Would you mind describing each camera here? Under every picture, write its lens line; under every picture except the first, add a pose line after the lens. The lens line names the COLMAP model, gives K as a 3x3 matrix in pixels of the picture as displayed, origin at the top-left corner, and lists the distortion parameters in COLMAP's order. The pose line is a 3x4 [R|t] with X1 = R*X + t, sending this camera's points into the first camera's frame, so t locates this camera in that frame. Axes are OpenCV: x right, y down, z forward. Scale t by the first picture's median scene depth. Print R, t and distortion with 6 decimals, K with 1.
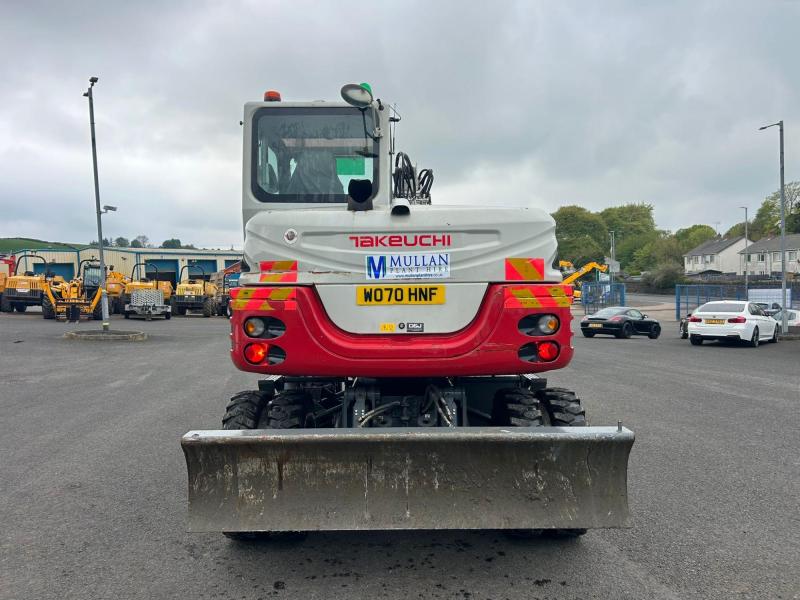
lens RADIAL K [[602.3, 0, 399.3], [0, 602.3, 306.1], [0, 0, 1]] dist [0.079804, -0.101736]
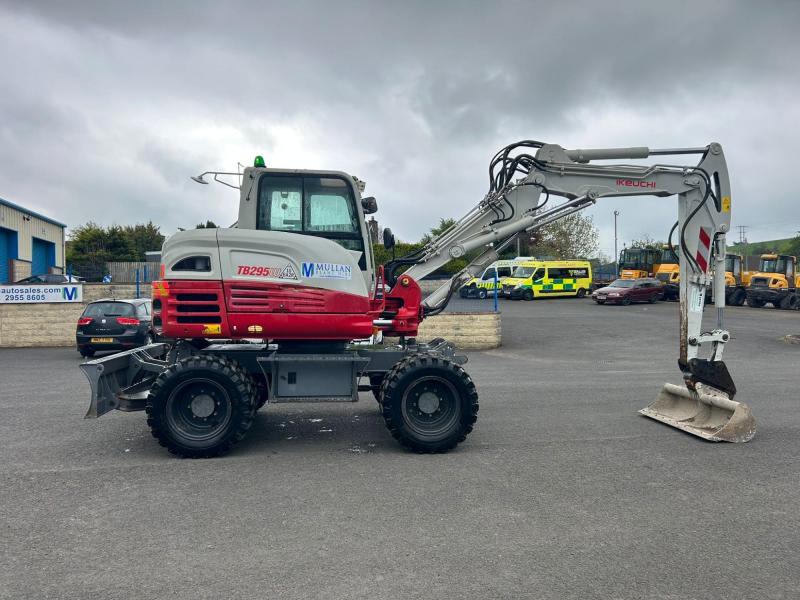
lens RADIAL K [[604.2, 0, 406.8], [0, 604.2, 304.1], [0, 0, 1]] dist [0.067381, -0.080471]
pose [[0.112619, 0.026295, -0.993290, 1.891250], [-0.033924, 0.999169, 0.022604, -0.033087], [0.993059, 0.031150, 0.113418, 1.454192]]
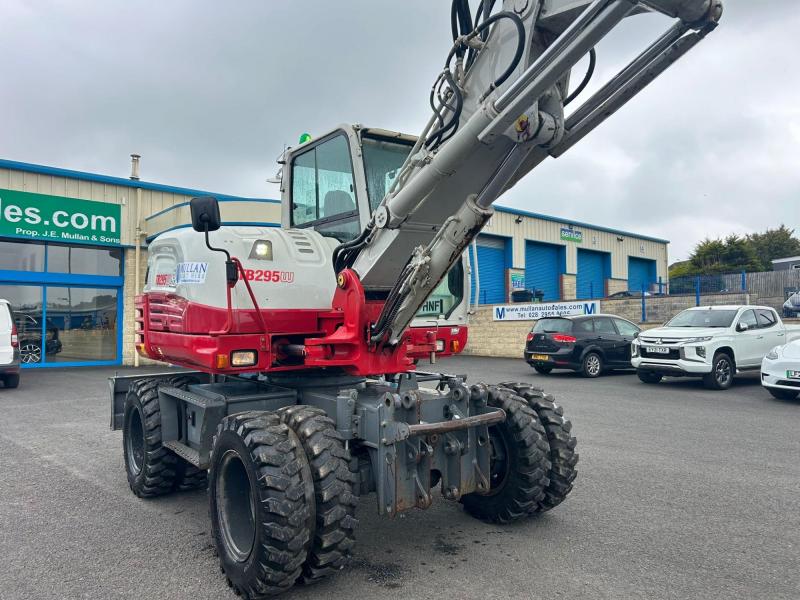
lens RADIAL K [[605.0, 0, 395.9], [0, 605.0, 304.8], [0, 0, 1]] dist [0.054533, -0.079316]
pose [[-0.812621, 0.013287, -0.582641, 0.637493], [0.006590, 0.999886, 0.013611, -0.031438], [0.582756, 0.007221, -0.812615, 2.564178]]
